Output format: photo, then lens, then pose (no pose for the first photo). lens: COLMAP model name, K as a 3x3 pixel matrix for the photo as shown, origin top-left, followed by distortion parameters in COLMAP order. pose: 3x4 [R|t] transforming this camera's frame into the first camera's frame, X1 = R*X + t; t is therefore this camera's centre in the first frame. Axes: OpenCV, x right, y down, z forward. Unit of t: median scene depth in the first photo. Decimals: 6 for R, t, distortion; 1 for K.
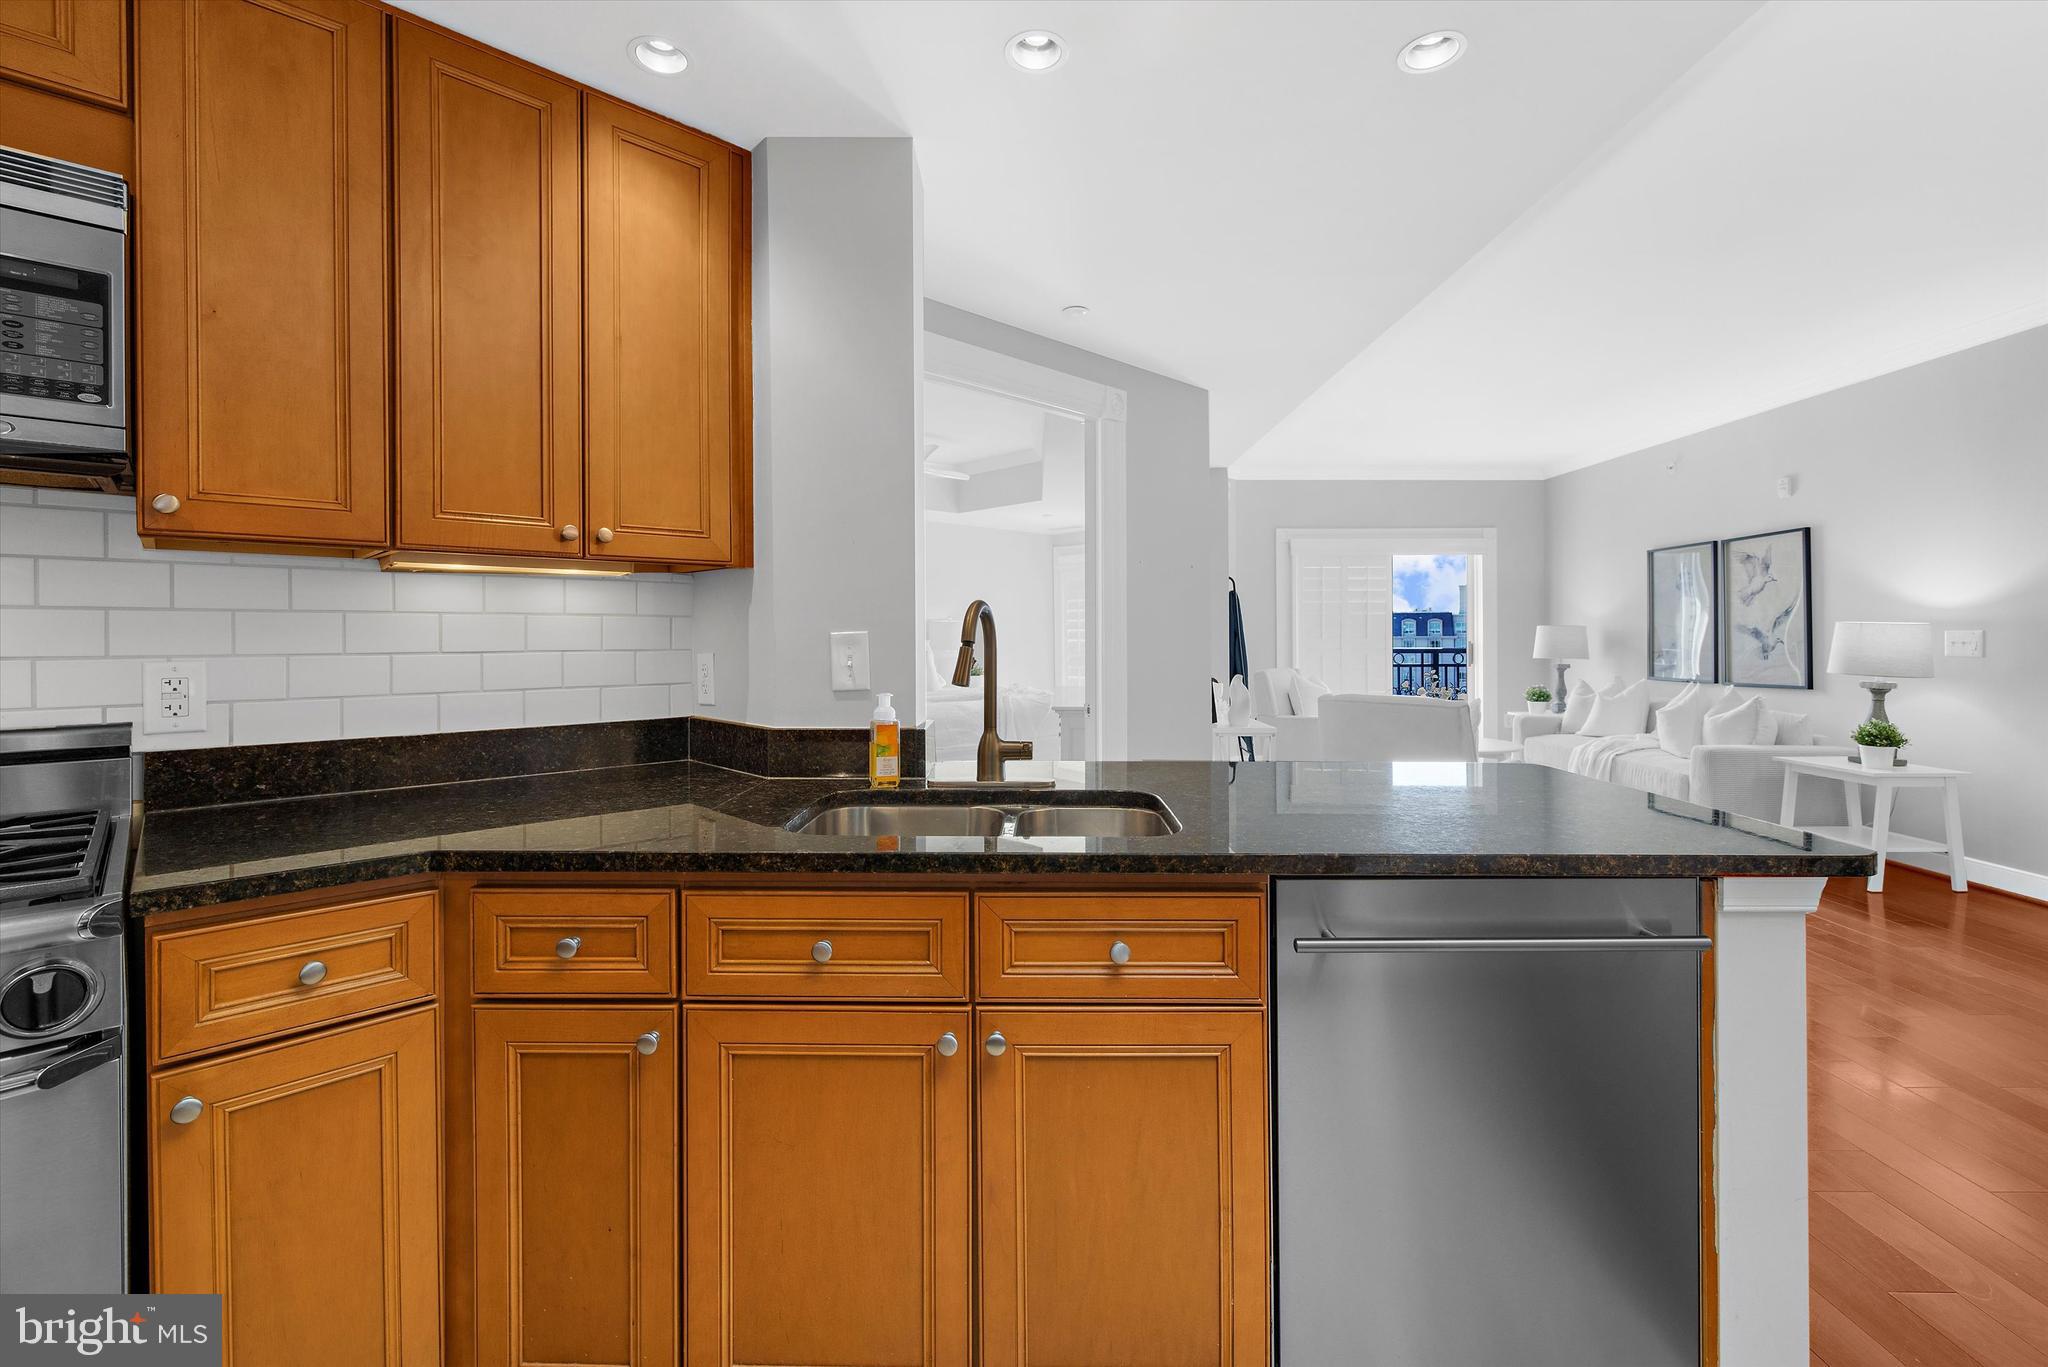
lens RADIAL K [[925.0, 0, 982.8], [0, 925.0, 612.3], [0, 0, 1]] dist [0.002426, 0.003435]
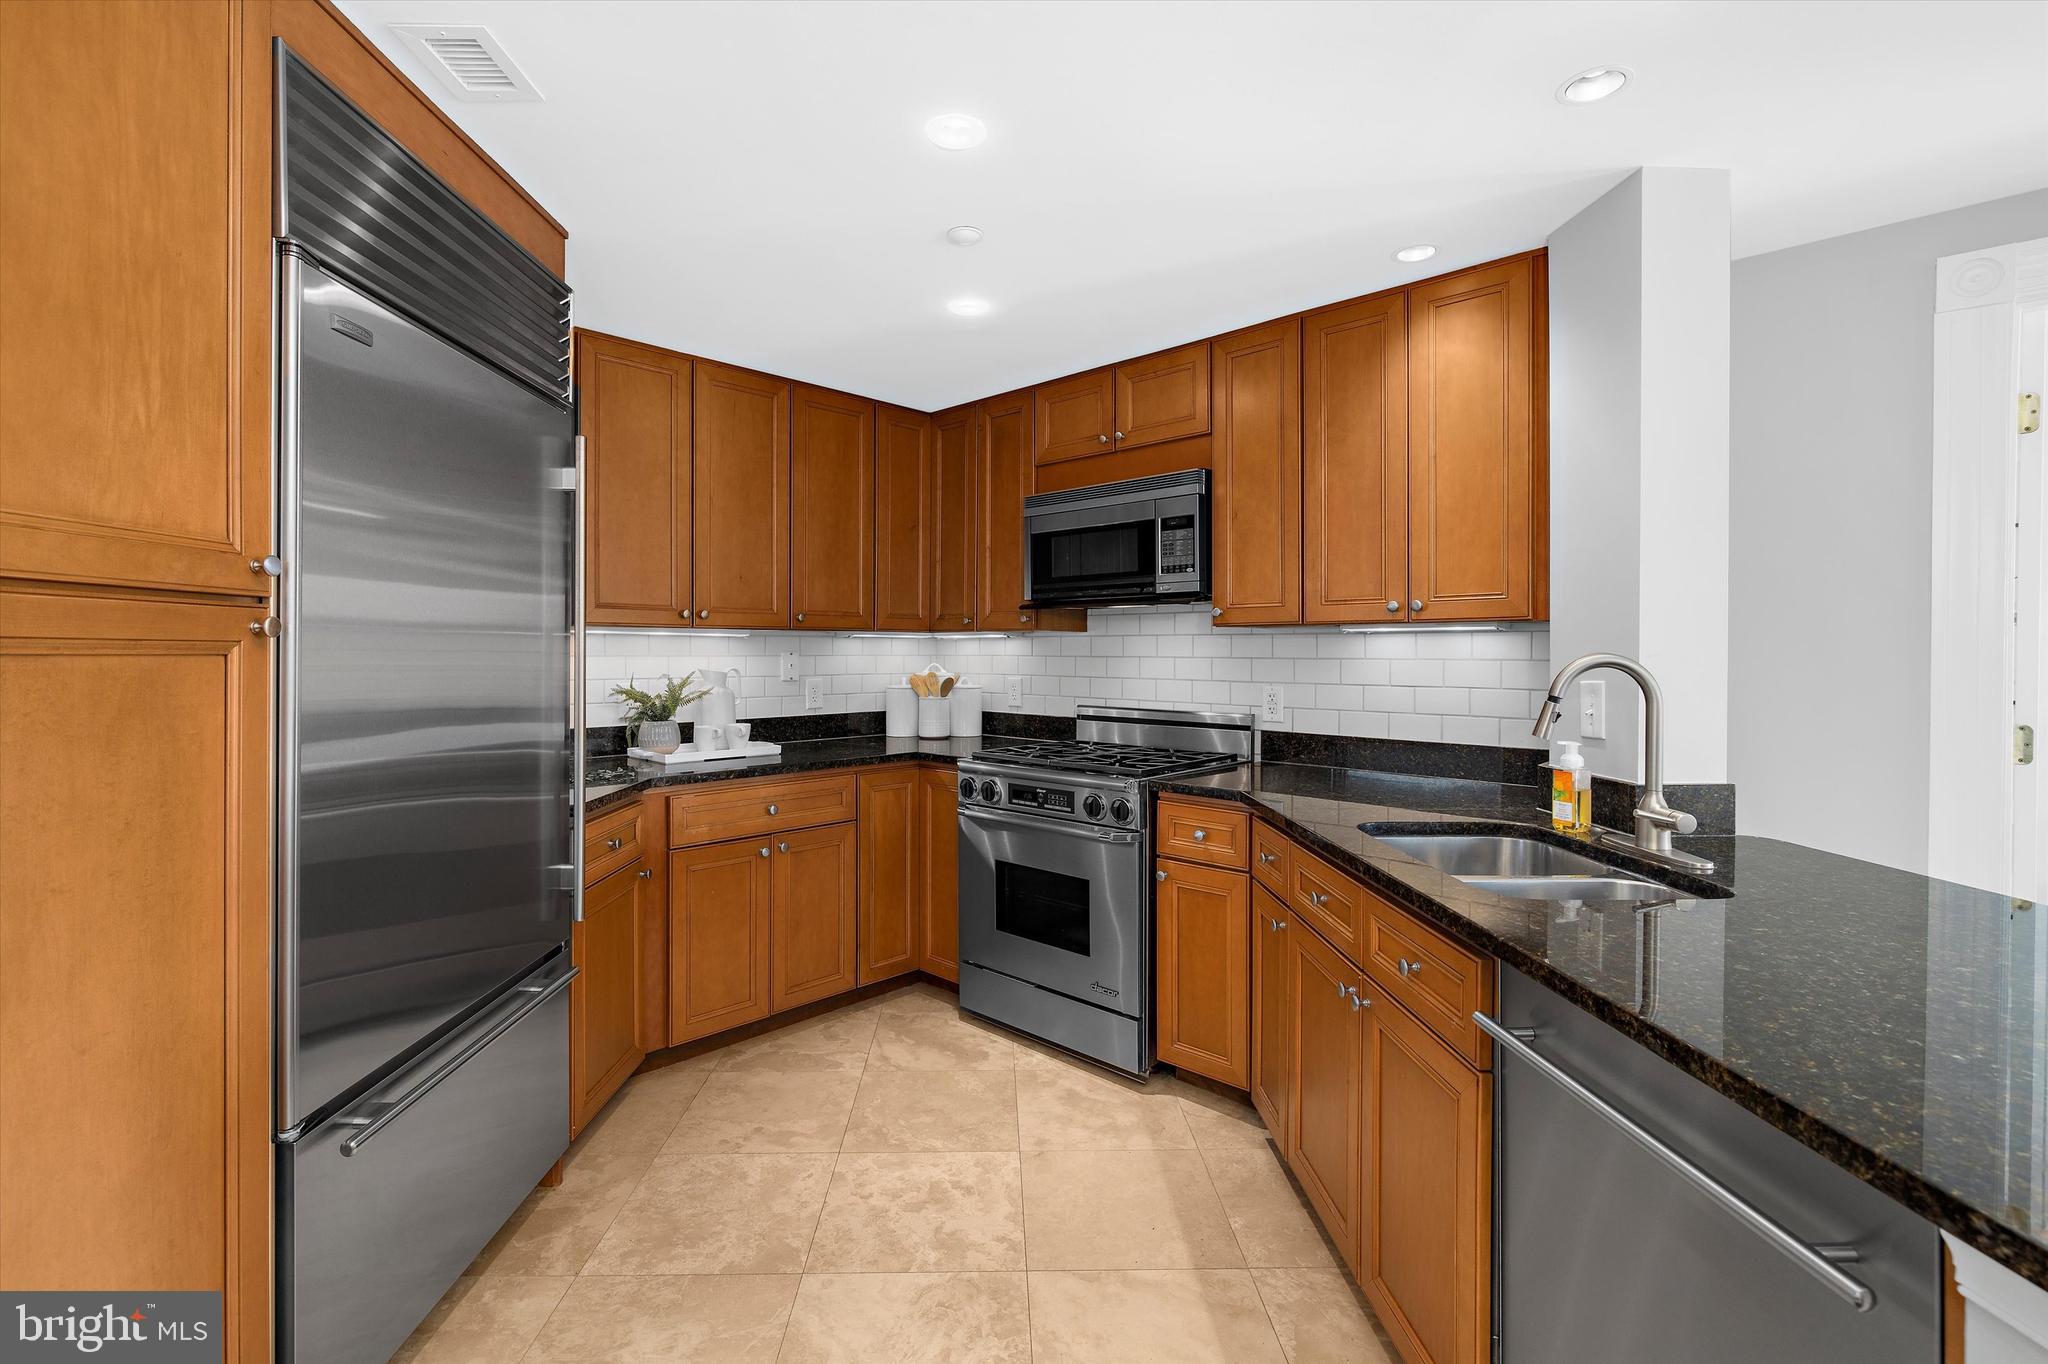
lens RADIAL K [[925.0, 0, 1015.6], [0, 925.0, 652.8], [0, 0, 1]] dist [0.002426, 0.003435]
pose [[0.036372, 0.000951, -0.999338, 1.104239], [0.019301, 0.999812, 0.001654, -0.031507], [0.999152, -0.019348, 0.036347, 0.407920]]
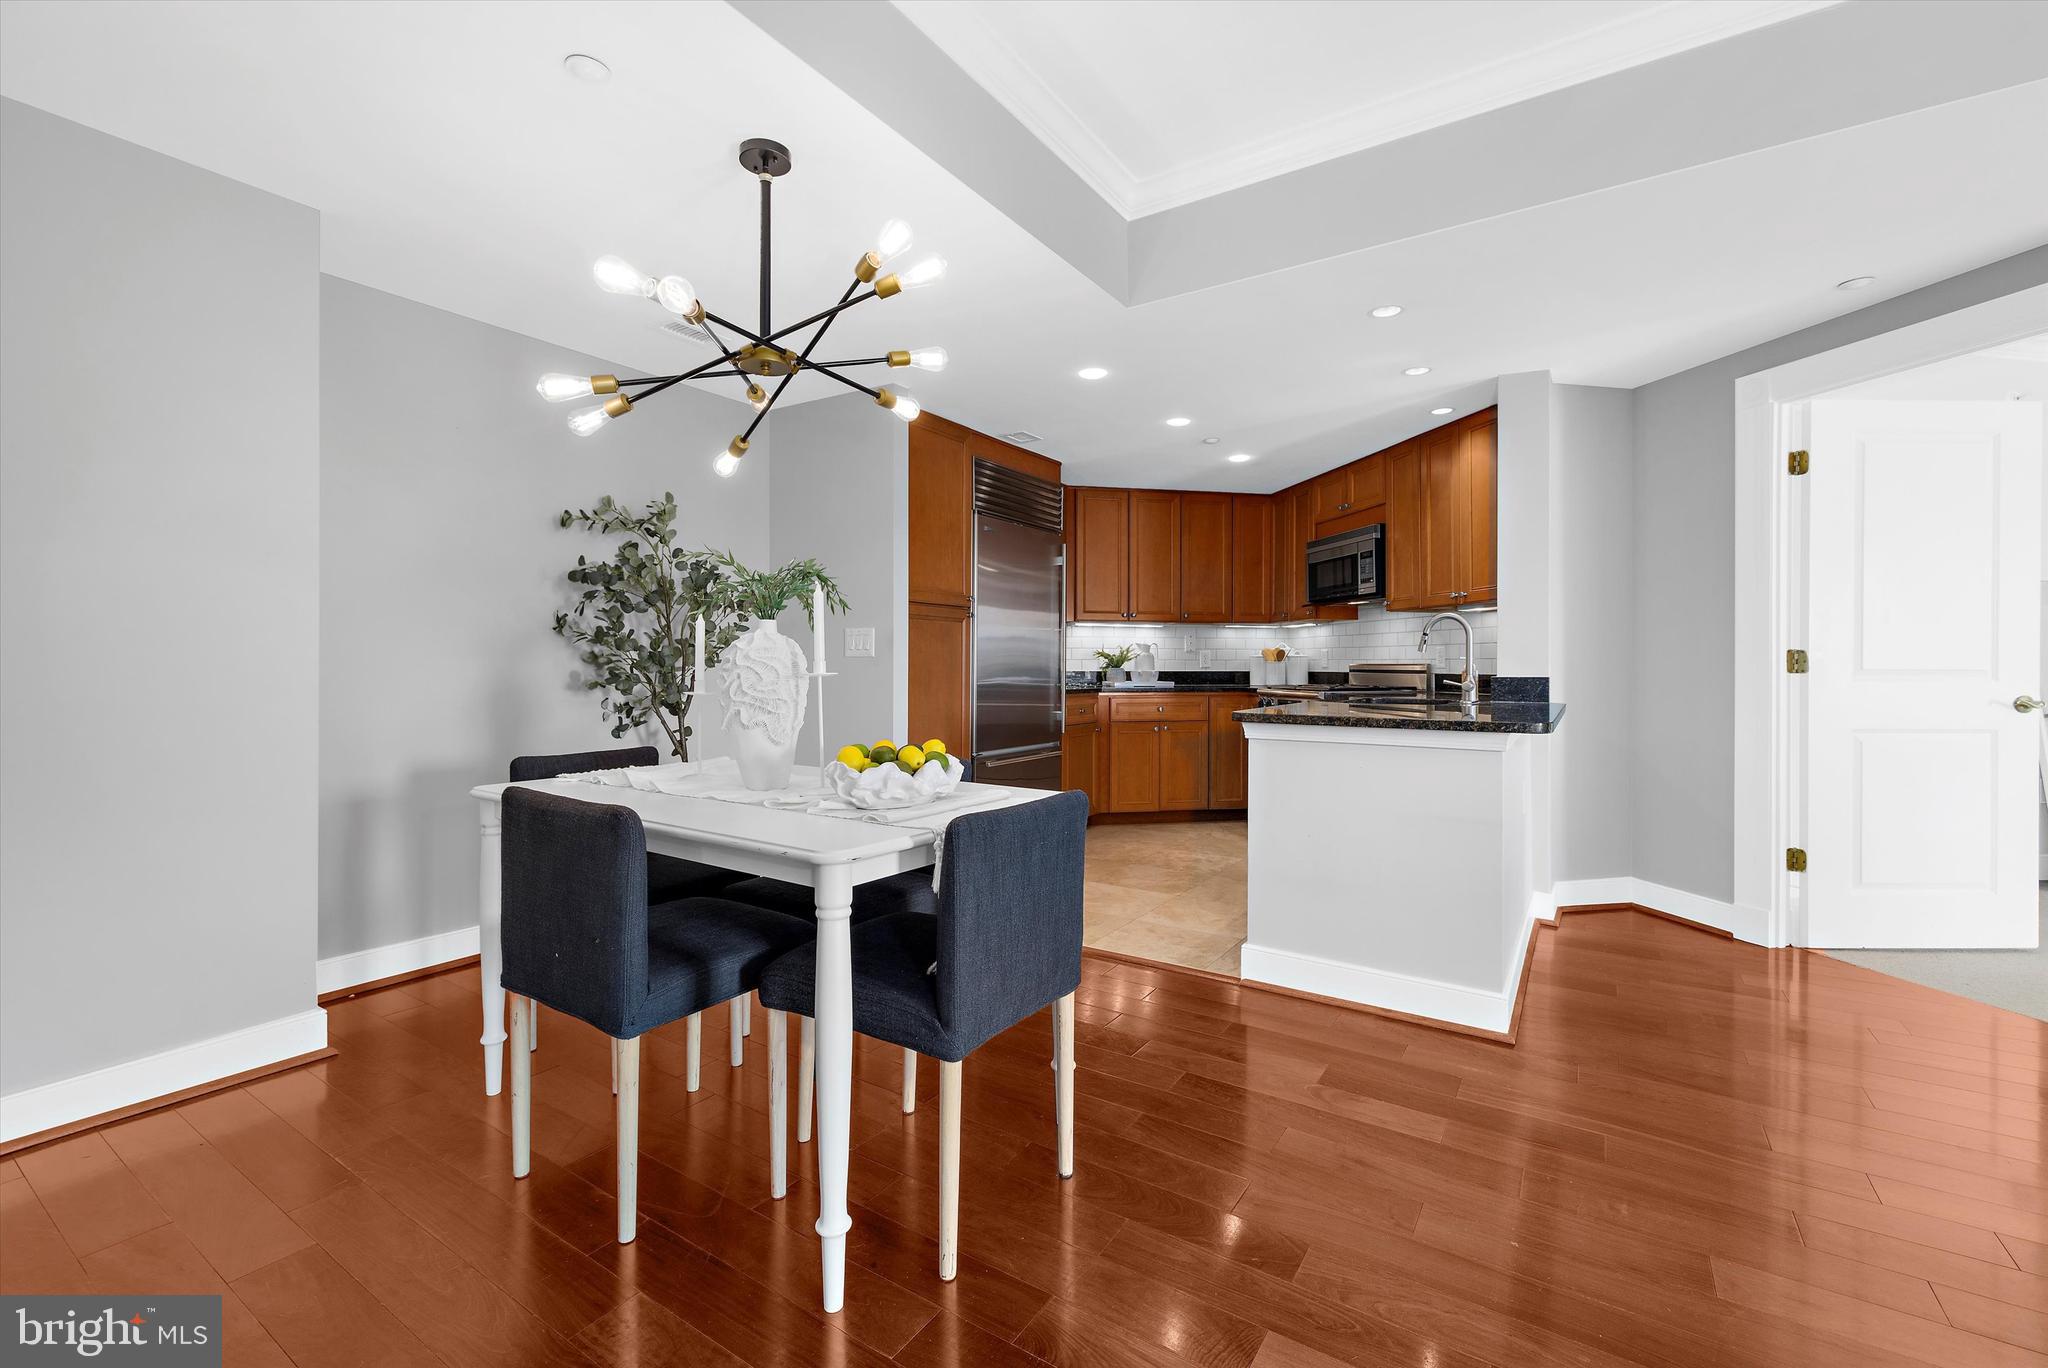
lens RADIAL K [[925.0, 0, 1020.7], [0, 925.0, 667.4], [0, 0, 1]] dist [0.002426, 0.003435]
pose [[-0.542291, -0.002607, -0.840187, 2.774814], [0.014980, 0.999806, -0.012770, 0.151502], [0.840057, -0.019511, -0.542147, 1.597267]]
